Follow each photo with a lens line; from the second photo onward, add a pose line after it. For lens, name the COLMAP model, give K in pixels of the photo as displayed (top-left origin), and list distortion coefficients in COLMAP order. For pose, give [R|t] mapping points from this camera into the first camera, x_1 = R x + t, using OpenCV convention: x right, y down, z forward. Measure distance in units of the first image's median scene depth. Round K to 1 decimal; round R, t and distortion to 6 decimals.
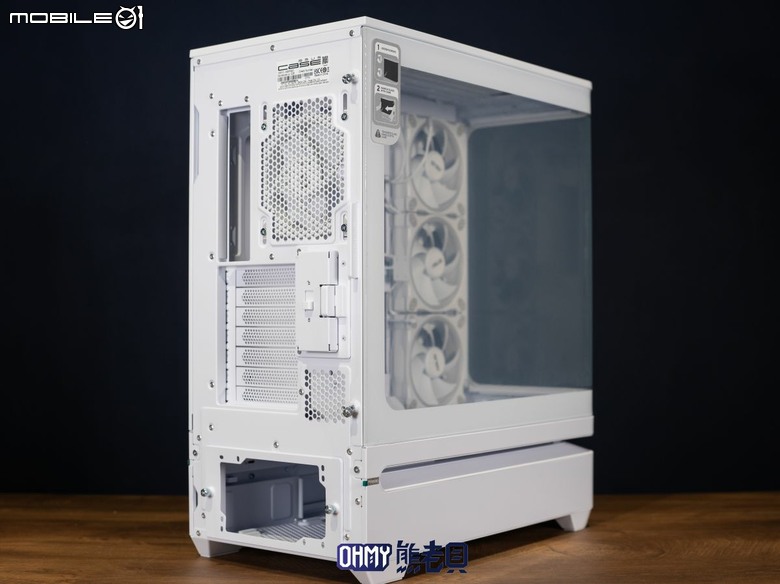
lens RADIAL K [[1296.1, 0, 390.0], [0, 1296.1, 292.0], [0, 0, 1]] dist [-0.285844, -0.105559]
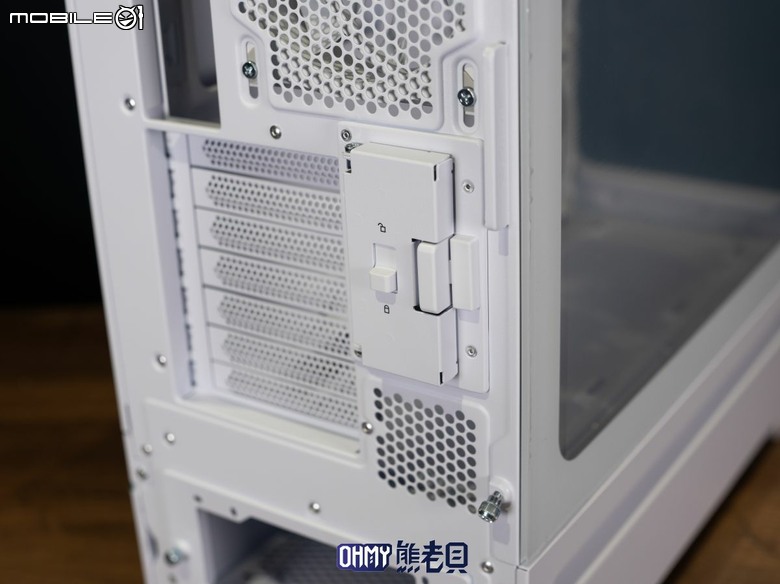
lens RADIAL K [[1296.1, 0, 390.0], [0, 1296.1, 292.0], [0, 0, 1]] dist [-0.285844, -0.105559]
pose [[0.995923, -0.070323, 0.056503, -0.081959], [0.041412, 0.912847, 0.406196, -0.150265], [-0.080143, -0.402200, 0.912038, 0.593047]]
